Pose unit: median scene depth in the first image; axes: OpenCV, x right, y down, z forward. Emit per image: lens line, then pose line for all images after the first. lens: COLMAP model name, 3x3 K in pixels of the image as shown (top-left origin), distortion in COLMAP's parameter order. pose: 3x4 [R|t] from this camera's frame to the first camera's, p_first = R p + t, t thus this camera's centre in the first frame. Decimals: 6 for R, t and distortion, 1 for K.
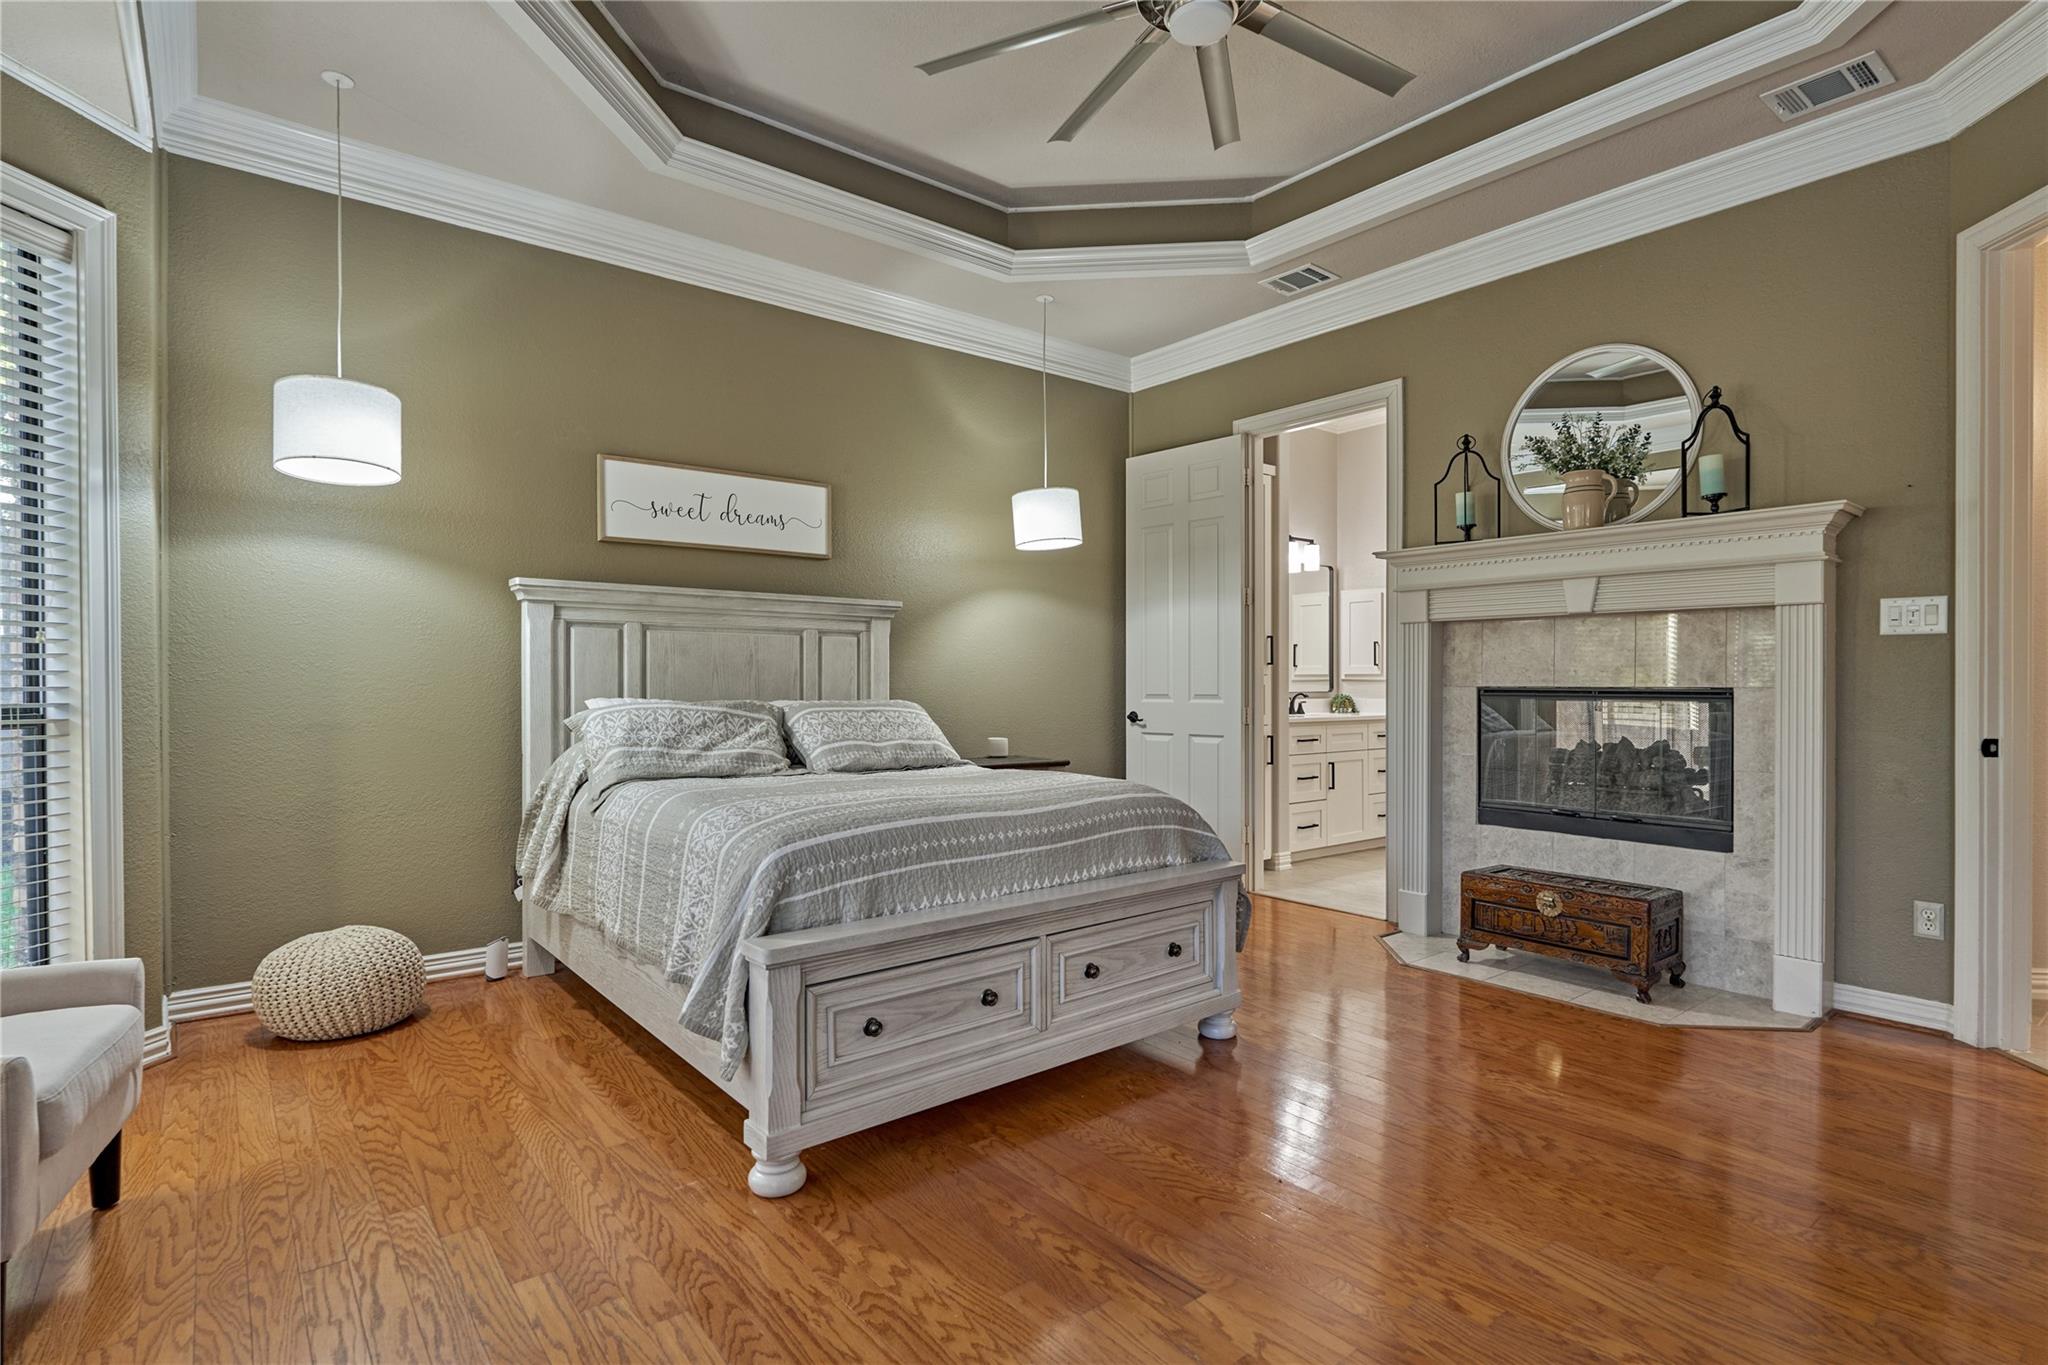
lens RADIAL K [[1018.6, 0, 1030.2], [0, 1018.6, 686.5], [0, 0, 1]] dist [-0.001392, -0.000066]
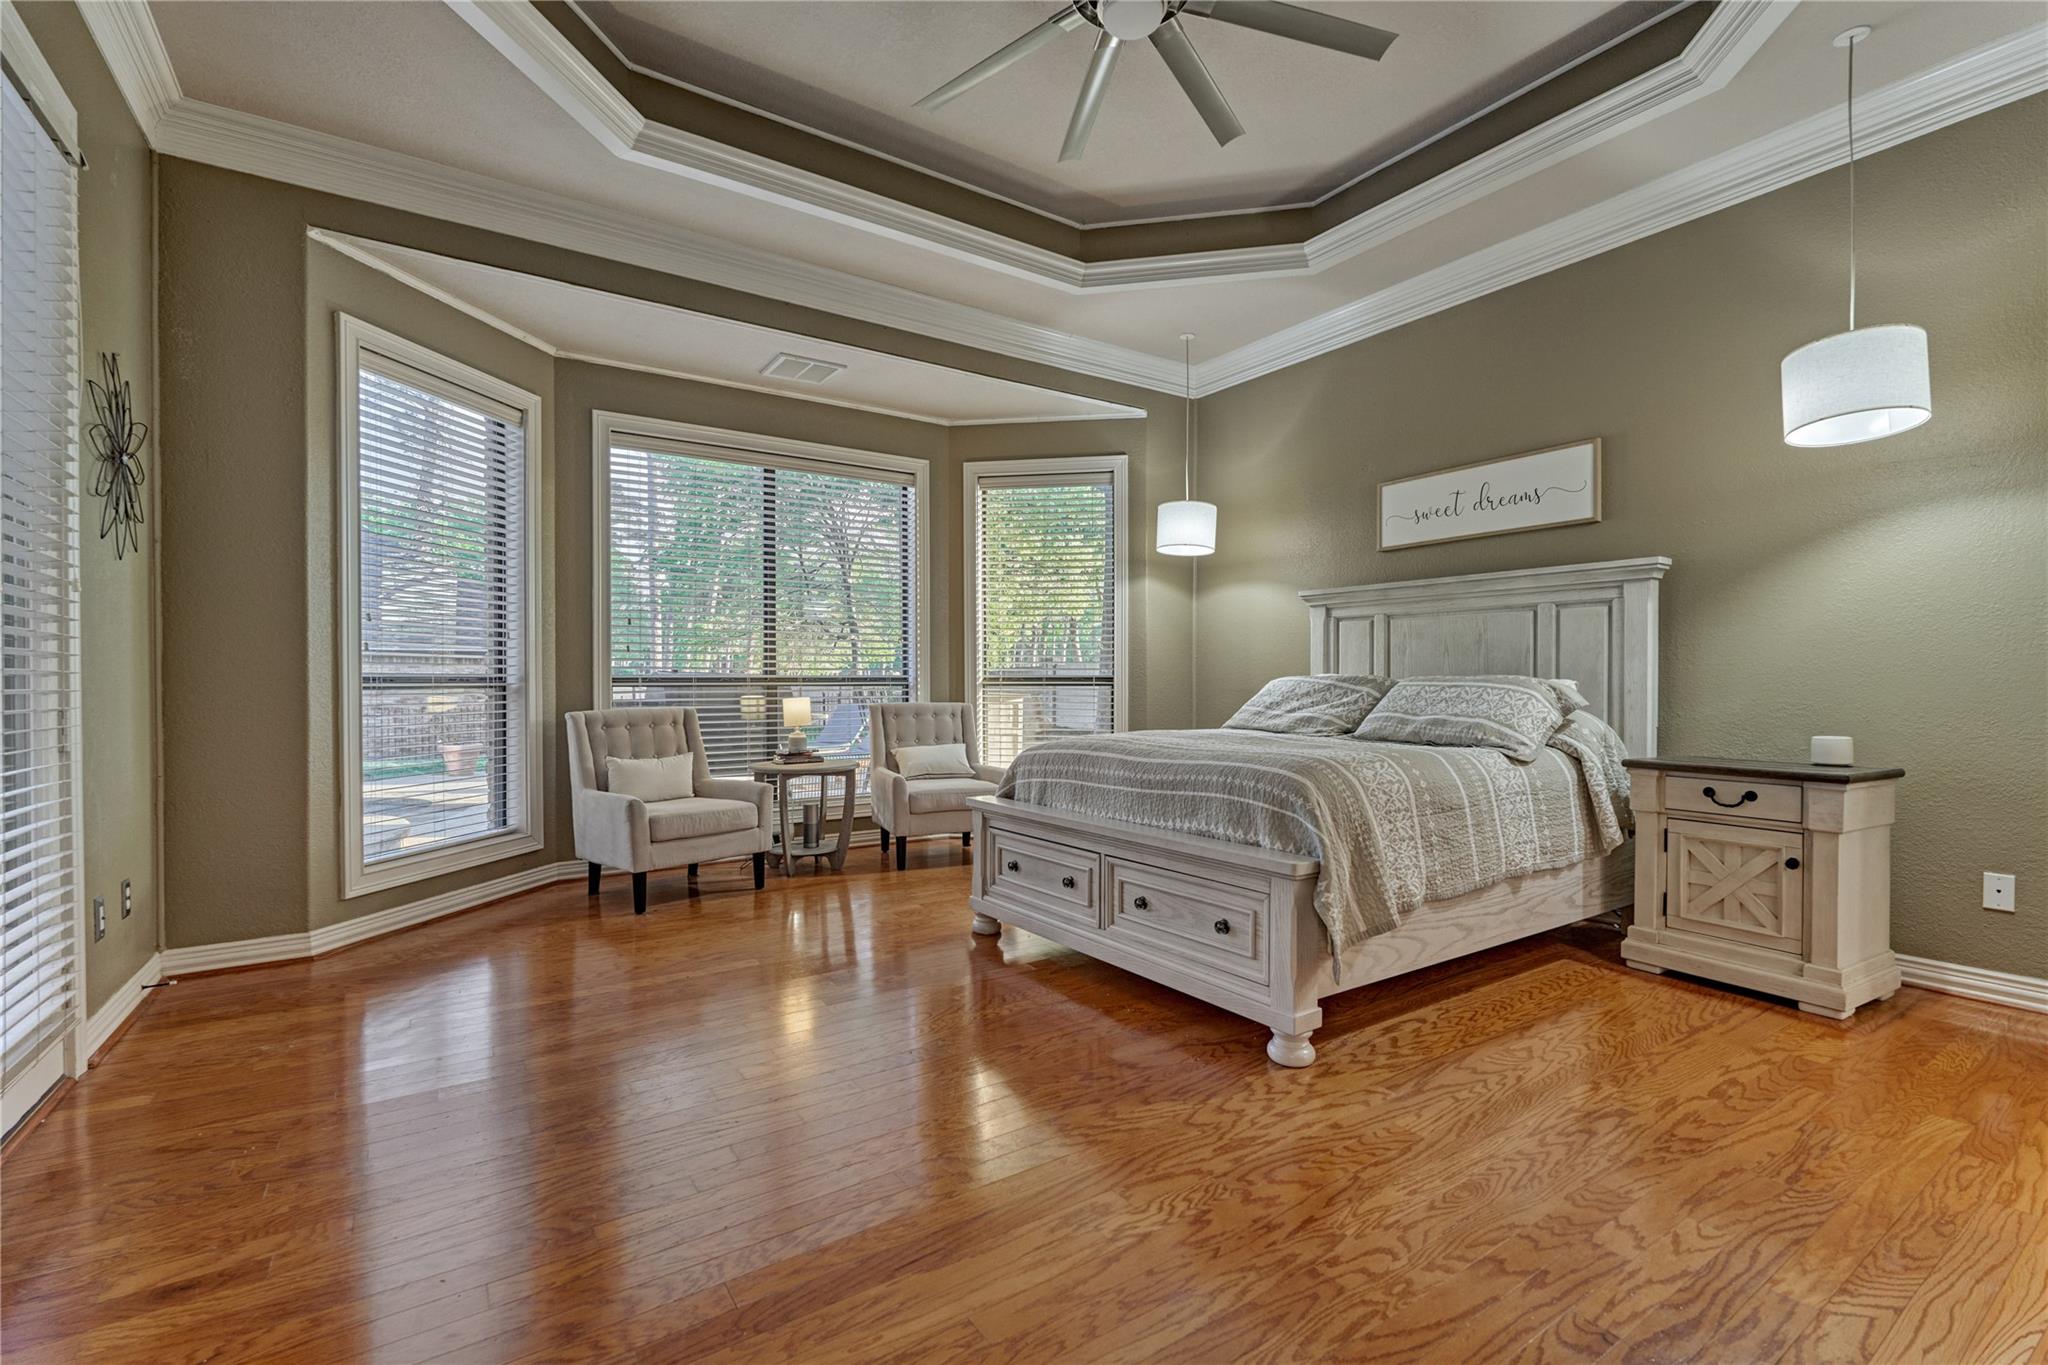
lens RADIAL K [[902.6, 0, 1022.4], [0, 902.6, 687.5], [0, 0, 1]] dist [-0.002554, -0.000163]
pose [[-0.094331, 0.005698, -0.995525, 0.751309], [-0.004321, 0.999972, 0.006133, 0.021901], [0.995531, 0.004880, -0.094304, 0.668416]]
